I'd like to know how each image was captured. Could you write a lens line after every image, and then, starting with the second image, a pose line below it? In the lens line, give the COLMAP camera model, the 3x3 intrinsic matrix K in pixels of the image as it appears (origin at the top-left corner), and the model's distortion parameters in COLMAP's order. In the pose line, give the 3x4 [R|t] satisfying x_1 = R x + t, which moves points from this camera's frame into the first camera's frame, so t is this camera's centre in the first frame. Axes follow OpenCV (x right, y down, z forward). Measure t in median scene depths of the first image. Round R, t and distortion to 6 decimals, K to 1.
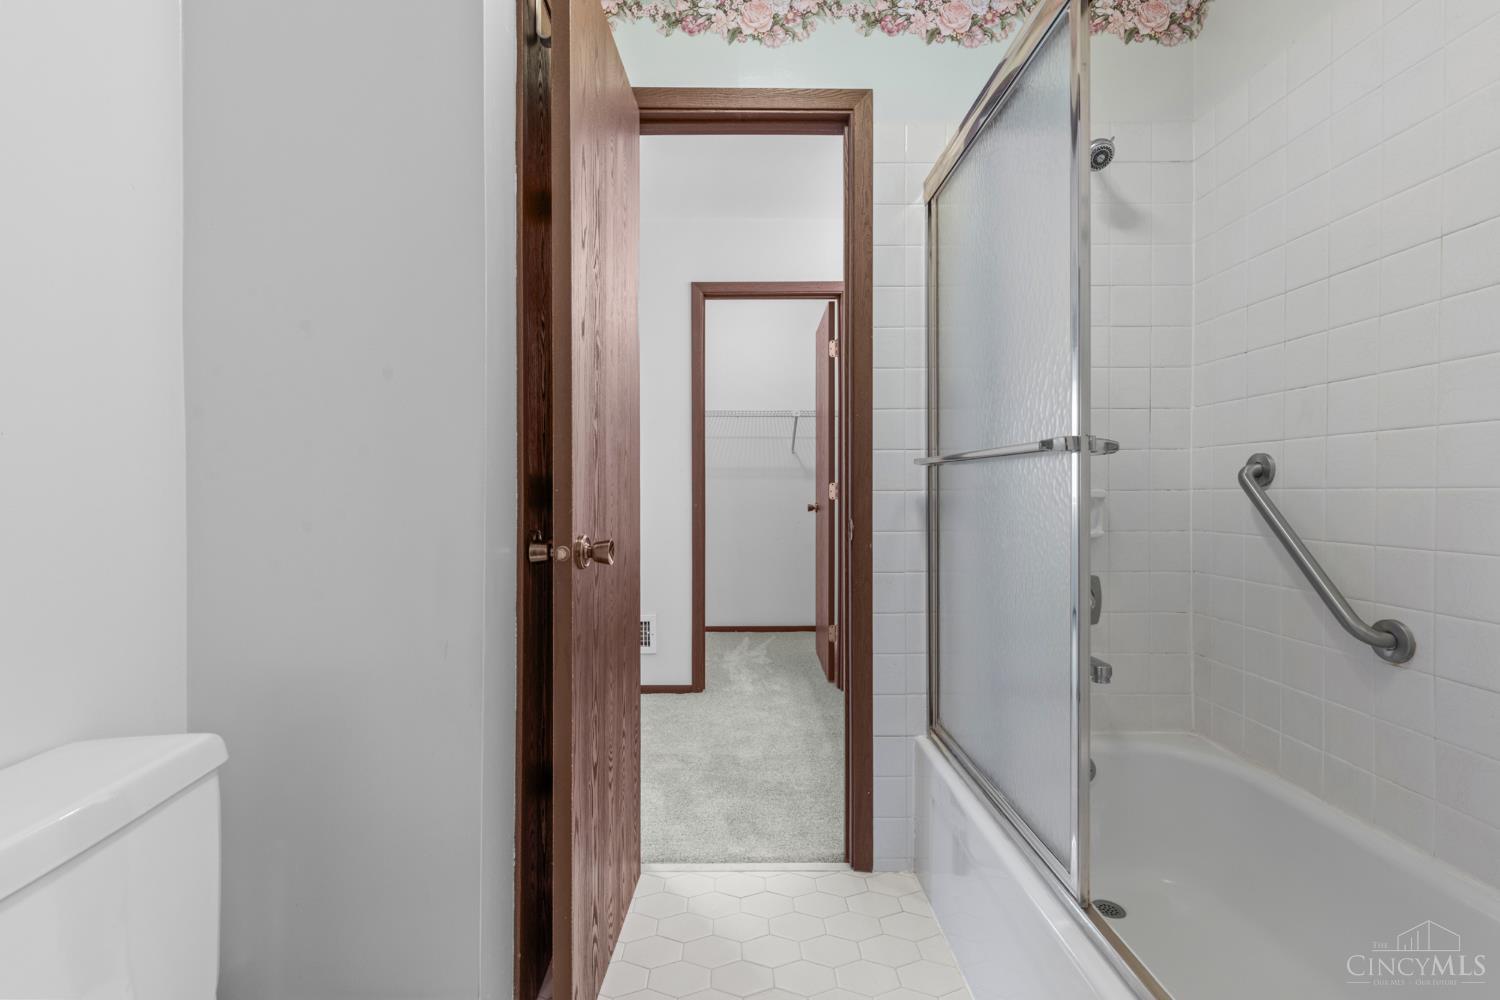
lens RADIAL K [[668.4, 0, 744.3], [0, 668.4, 495.4], [0, 0, 1]] dist [-0.000257, -0.000417]
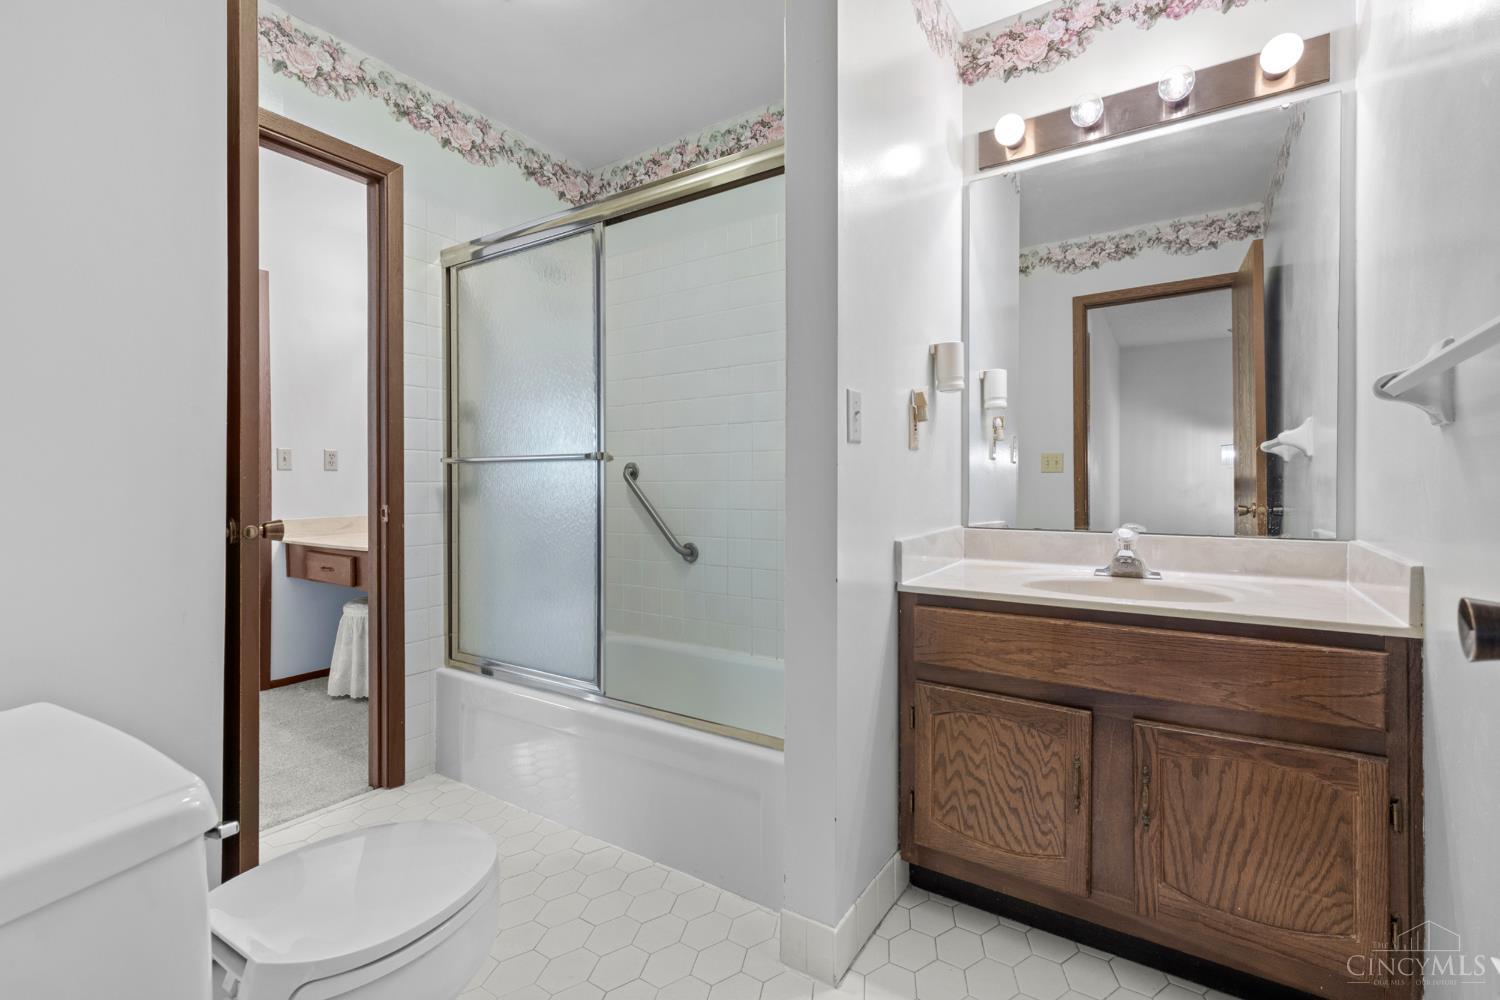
lens RADIAL K [[668.4, 0, 750.9], [0, 668.4, 490.5], [0, 0, 1]] dist [-0.000257, -0.000417]
pose [[0.554903, -0.004708, 0.831902, -0.501632], [0.008813, 0.999961, -0.000220, 0.016113], [-0.831868, 0.007454, 0.554923, -0.250732]]
